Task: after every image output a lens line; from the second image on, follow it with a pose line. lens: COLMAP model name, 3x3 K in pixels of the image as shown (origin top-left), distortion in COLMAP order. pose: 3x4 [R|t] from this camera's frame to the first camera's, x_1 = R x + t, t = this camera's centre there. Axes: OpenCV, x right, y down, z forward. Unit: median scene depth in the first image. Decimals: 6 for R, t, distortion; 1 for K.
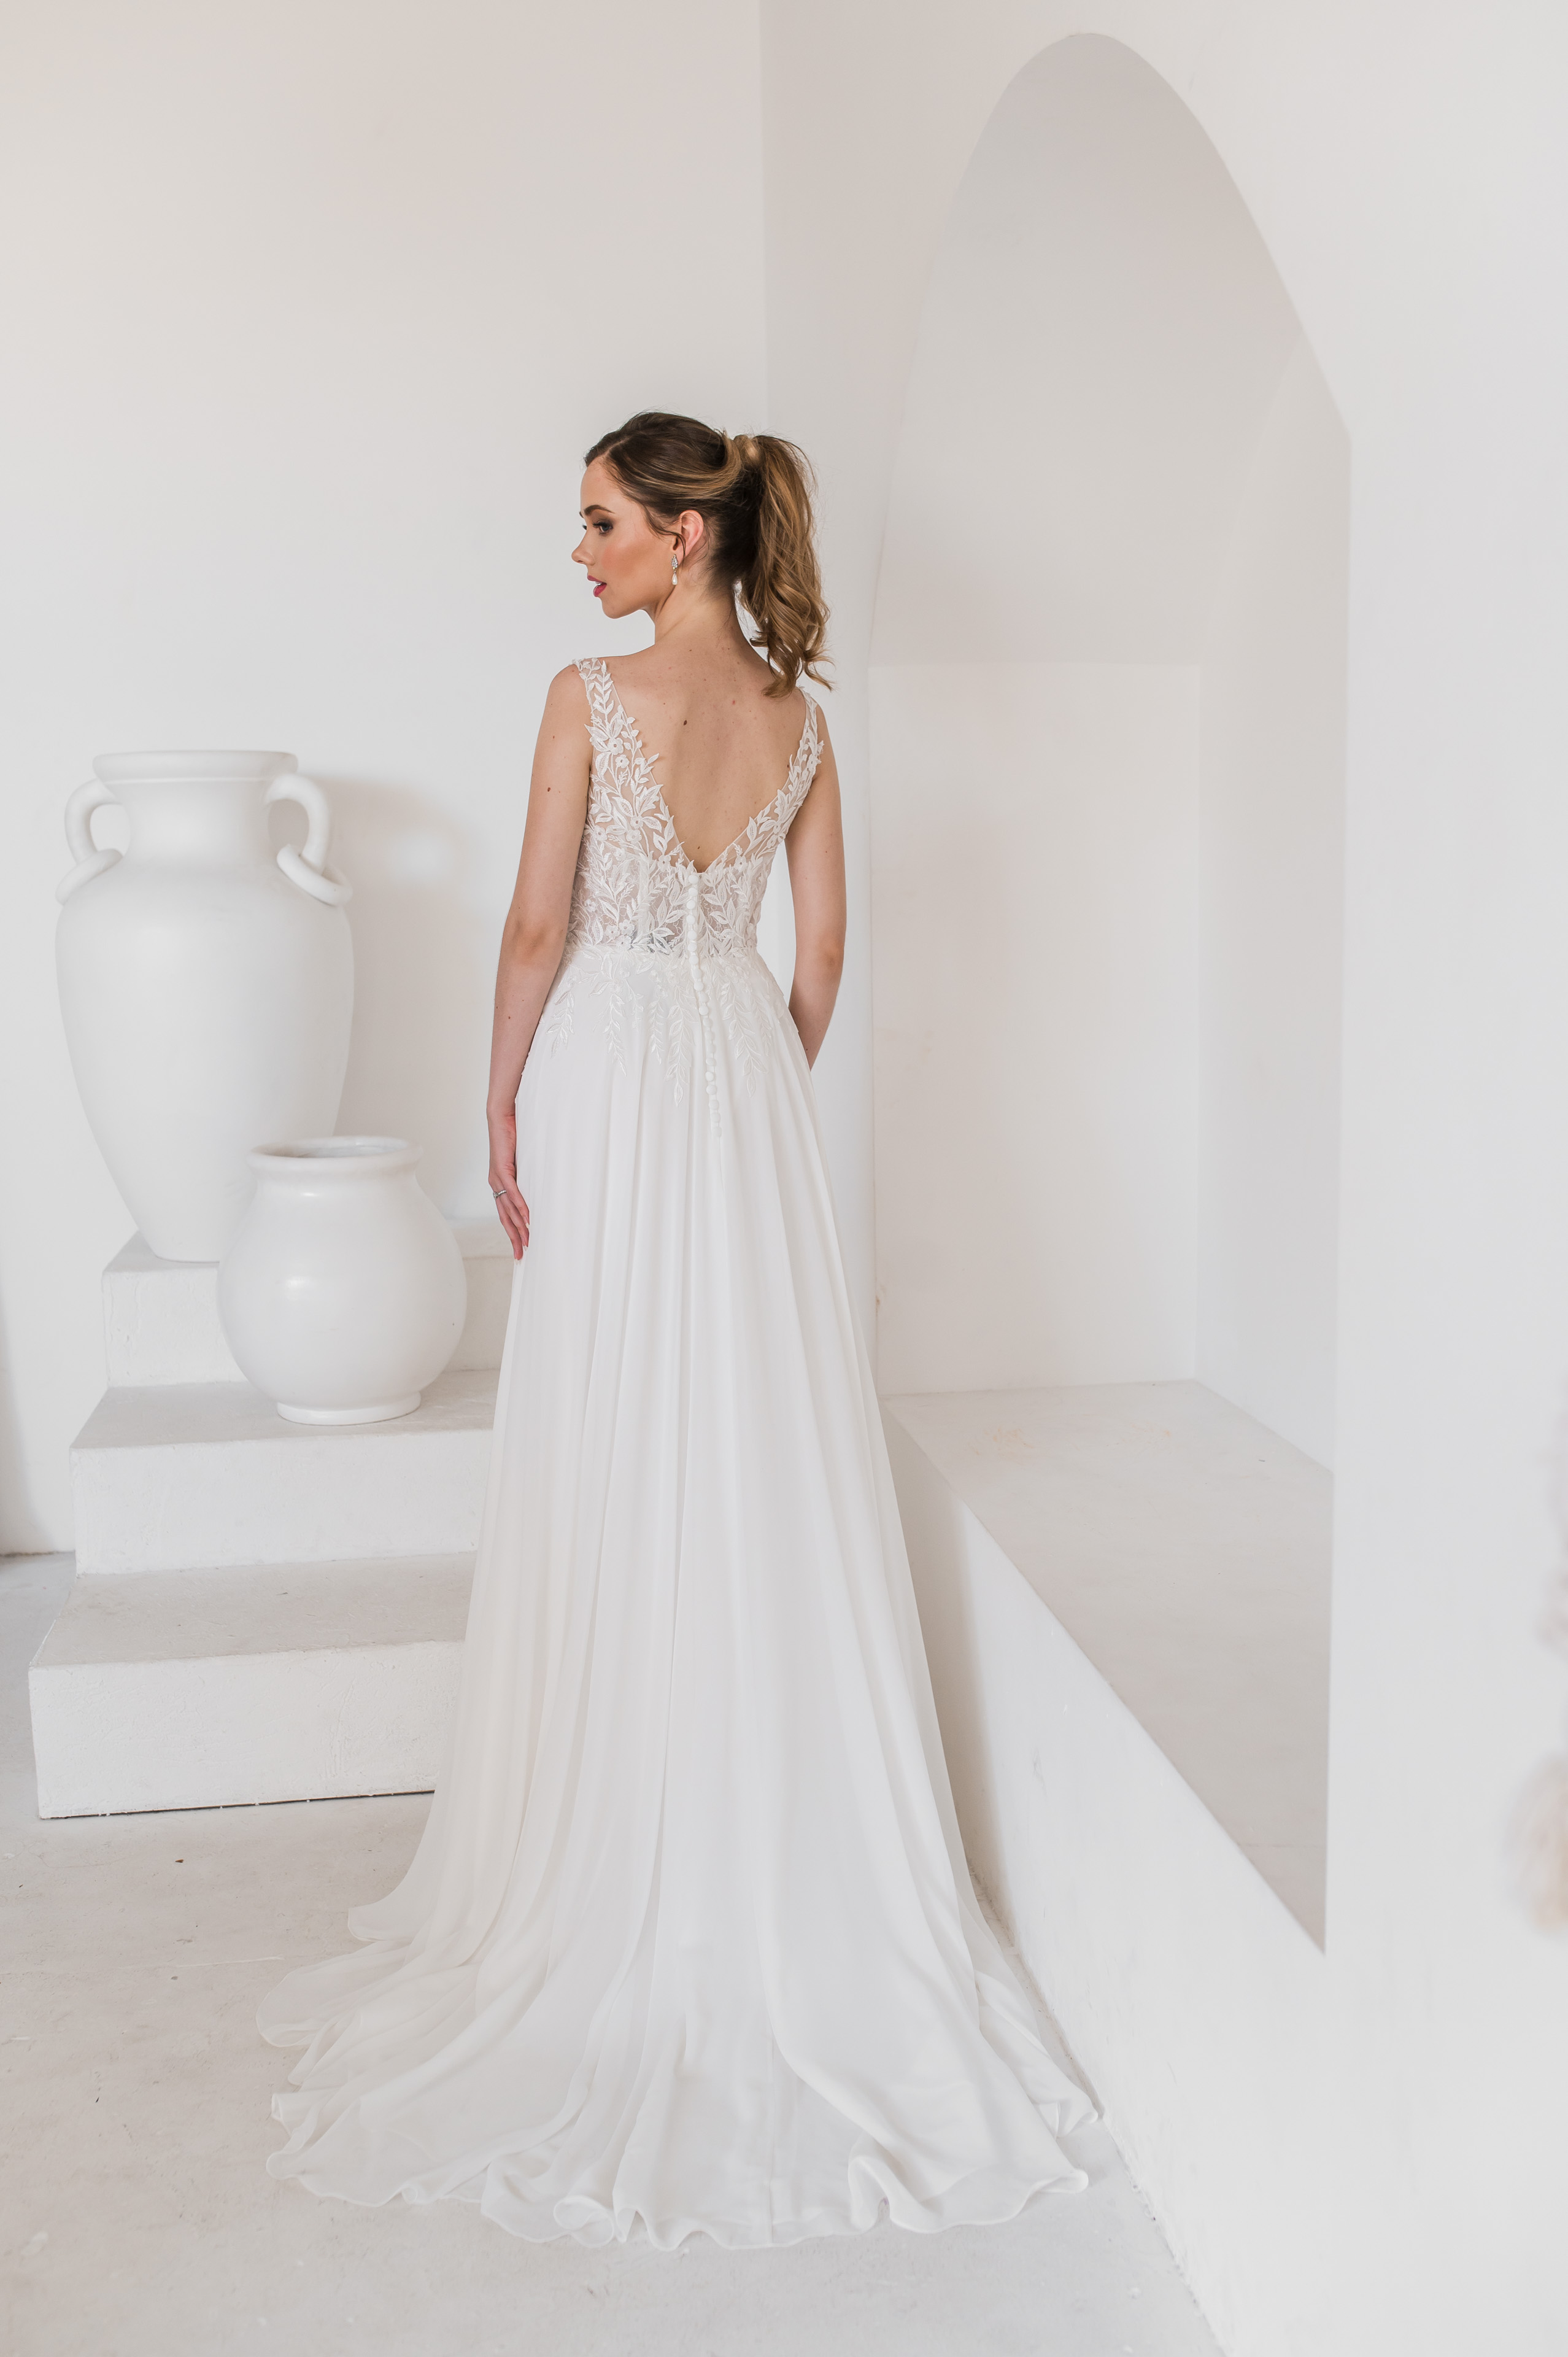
lens RADIAL K [[2231.3, 0, 784.0], [0, 2231.3, 1178.5], [0, 0, 1]] dist [-0.017621, 0.029661]
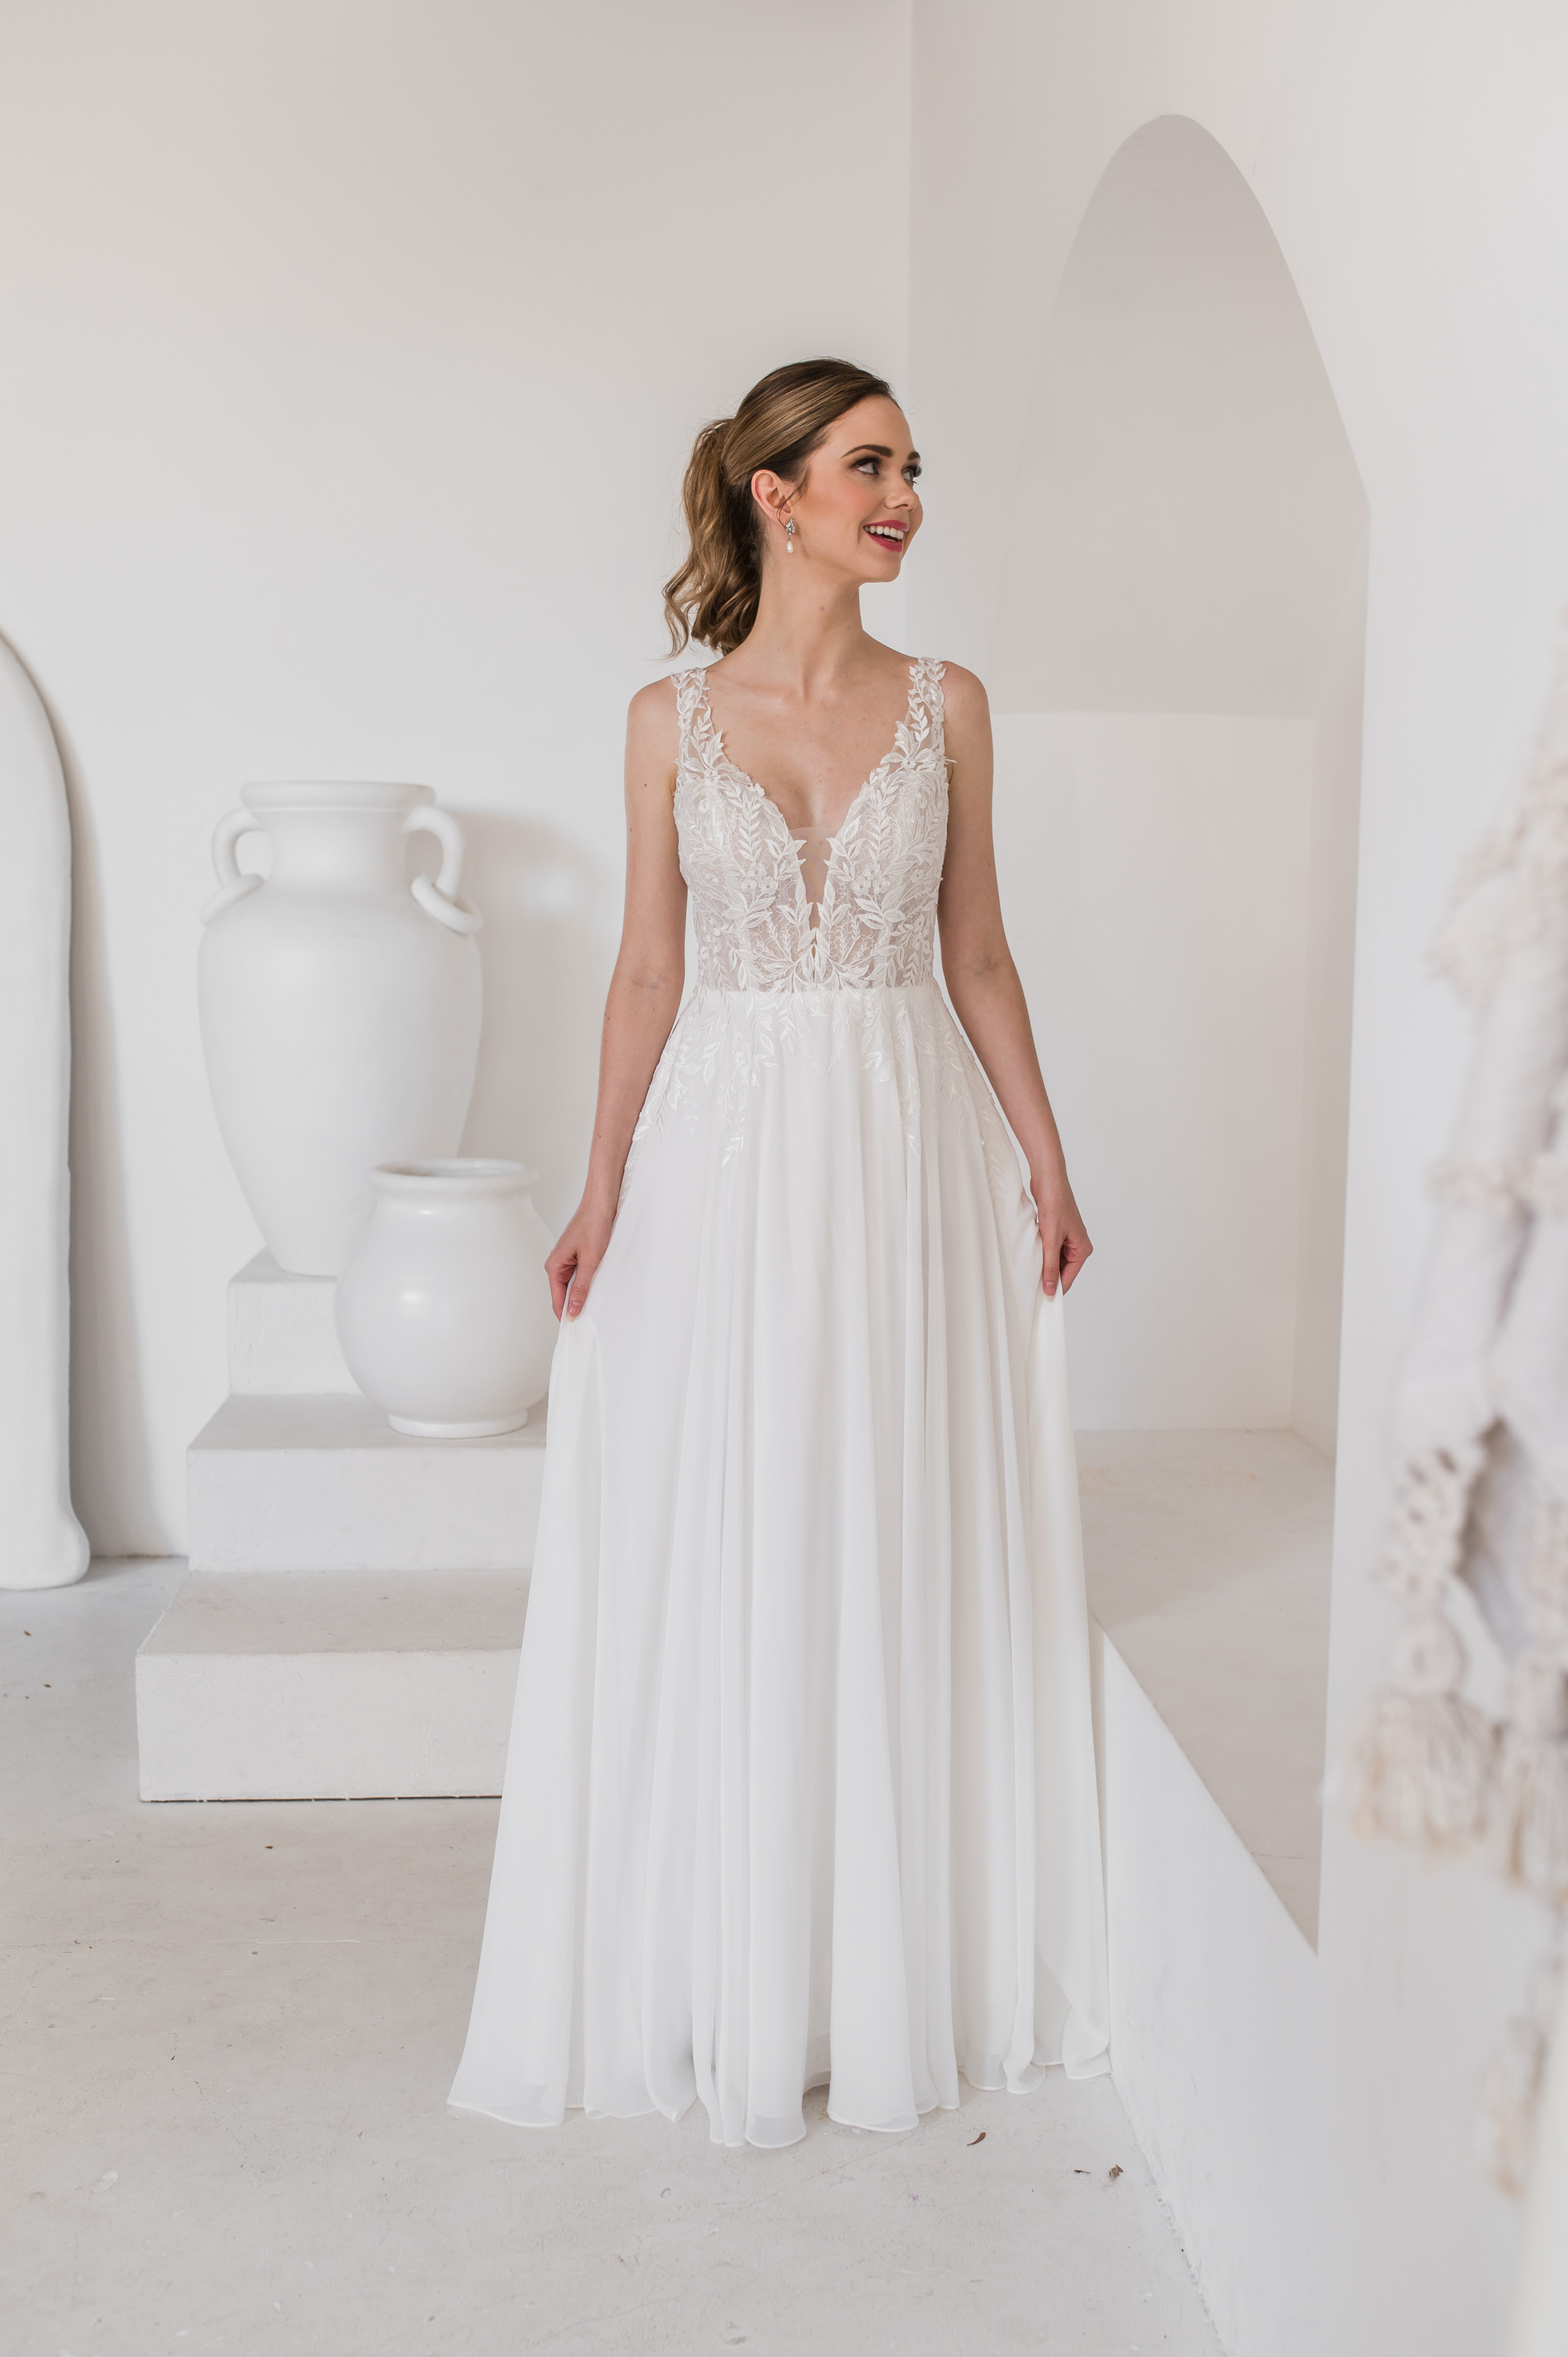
lens RADIAL K [[2293.2, 0, 784.0], [0, 2293.2, 1178.5], [0, 0, 1]] dist [-0.010878, 0.016479]
pose [[0.996598, 0.034701, -0.074751, 0.030871], [-0.036552, 0.999054, -0.023542, 0.010567], [0.073864, 0.026194, 0.996924, -0.044733]]
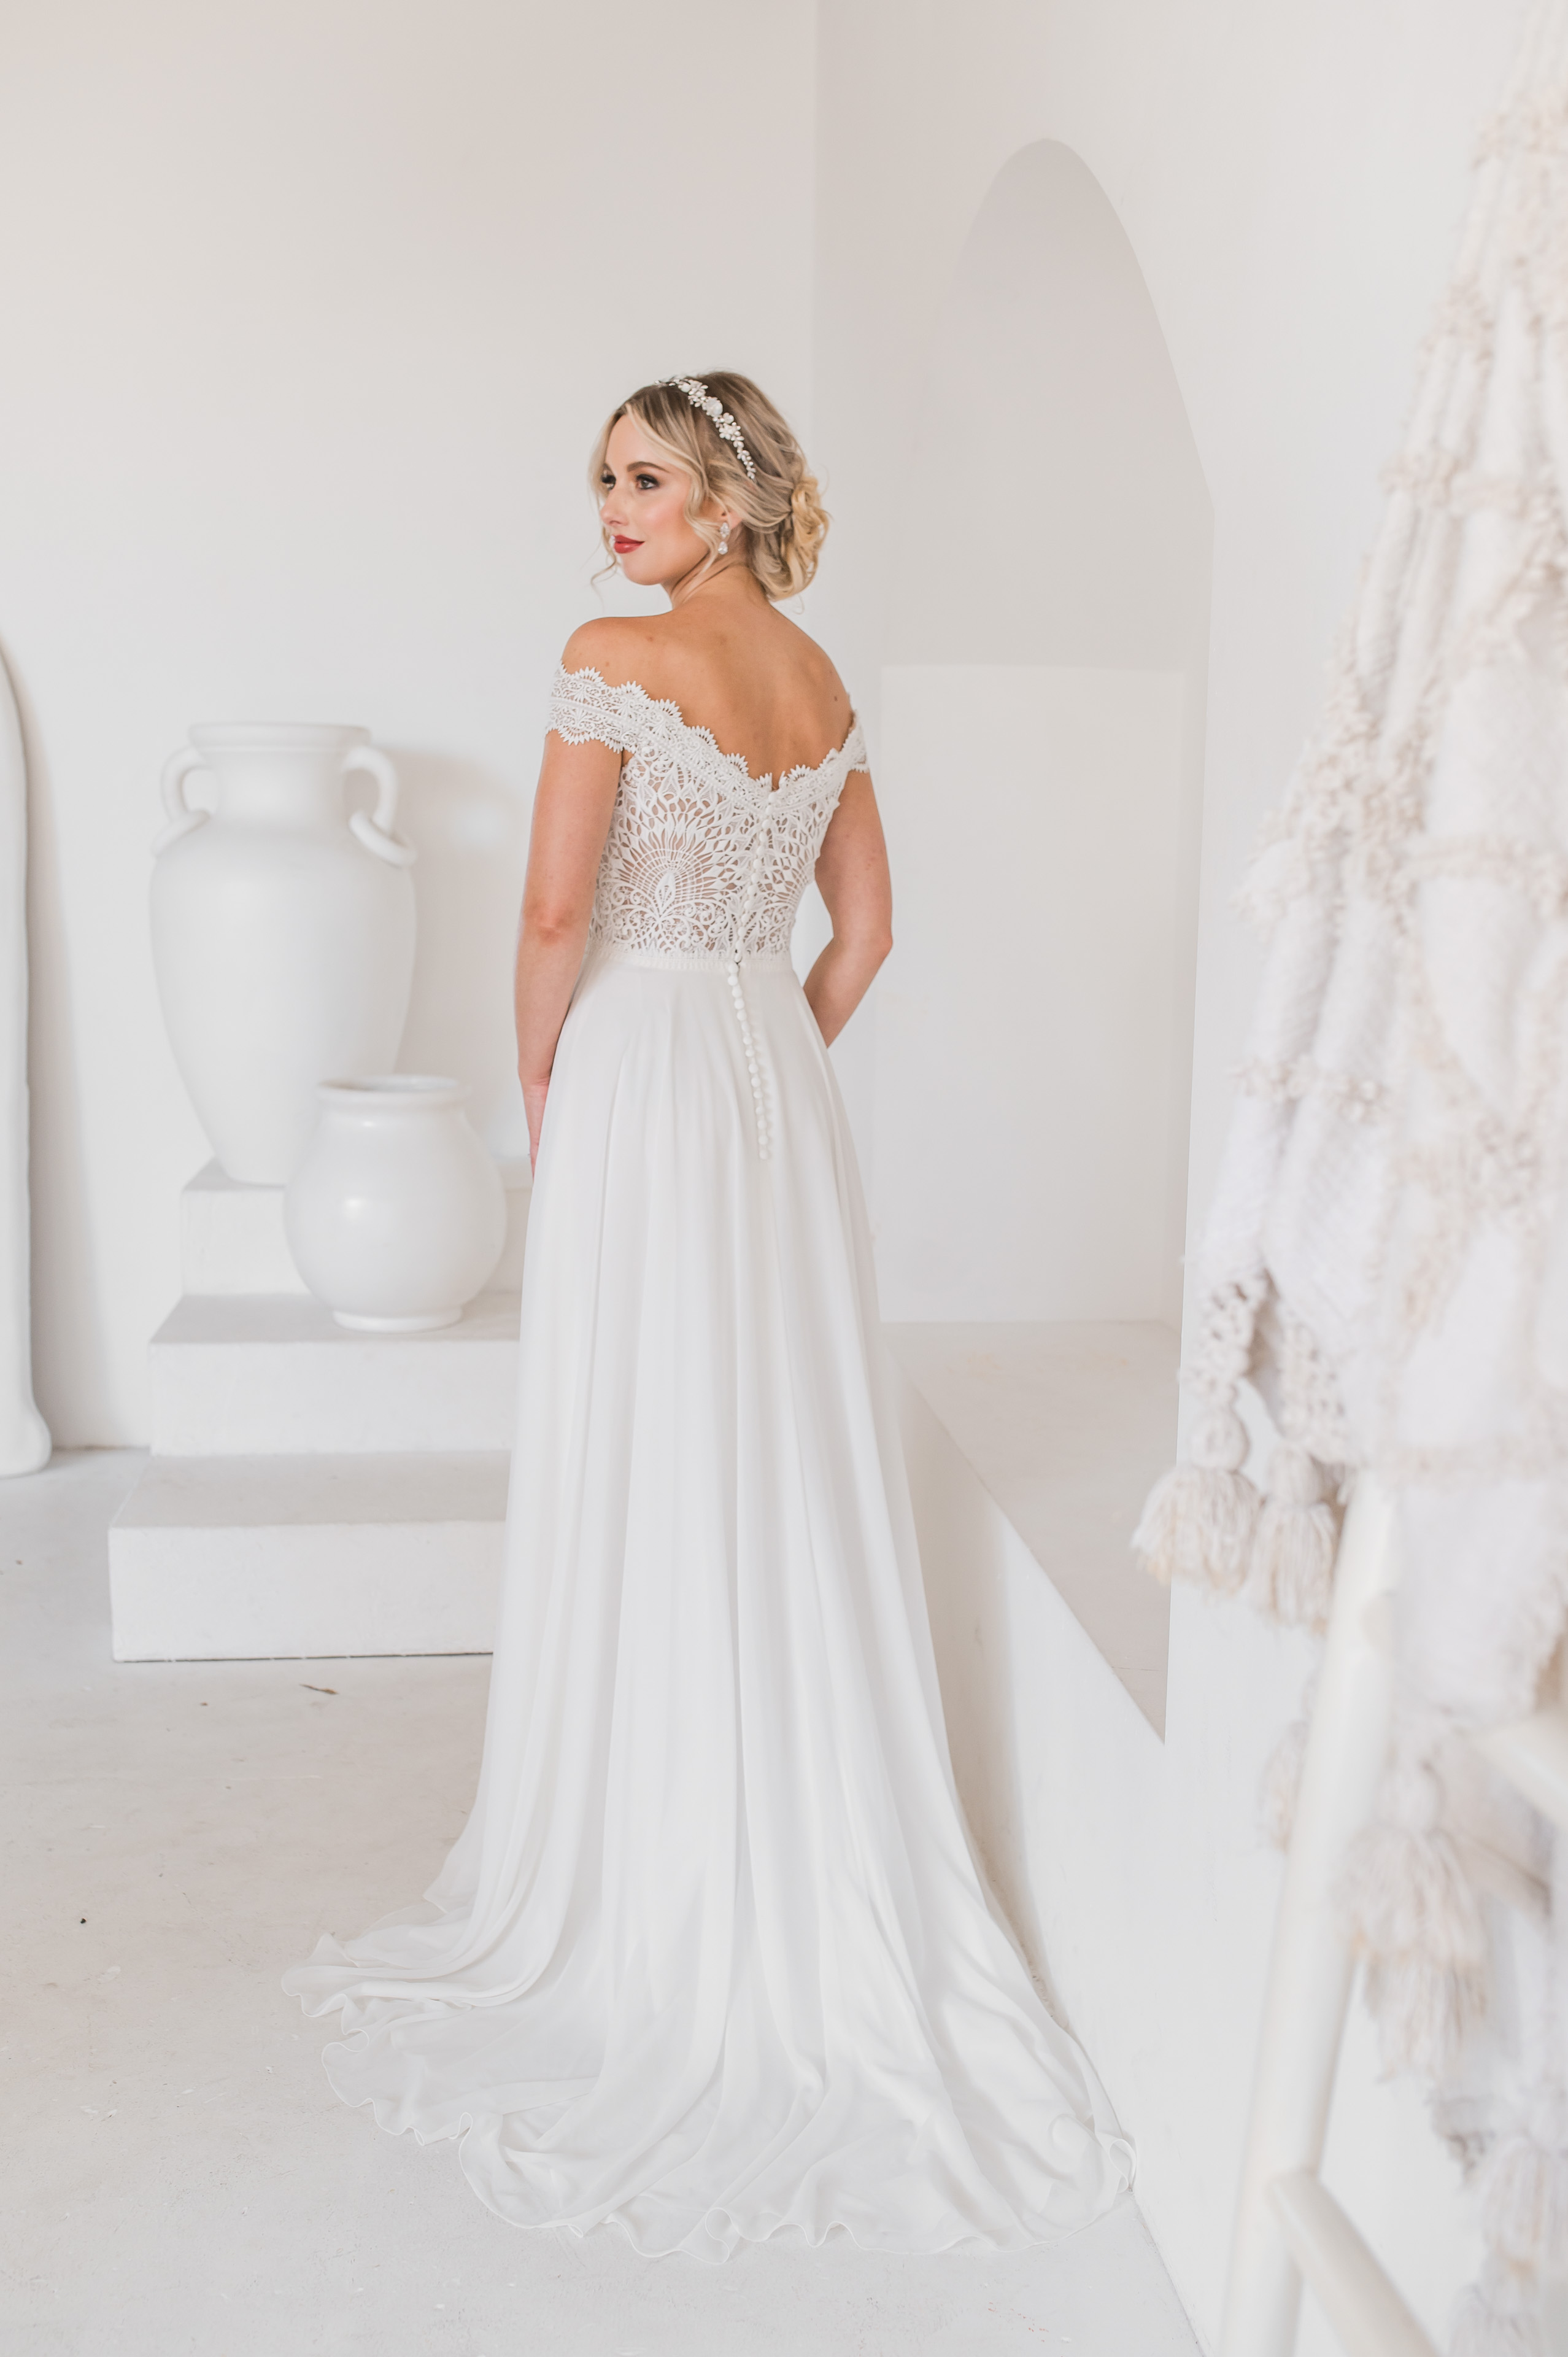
lens RADIAL K [[2245.8, 0, 776.3], [0, 2245.8, 1185.8], [0, 0, 1]] dist [-0.011059, 0.006106]
pose [[0.998847, 0.035493, -0.032327, 0.028942], [-0.035103, 0.999305, 0.012570, 0.016604], [0.032751, -0.011421, 0.999398, -0.118558]]
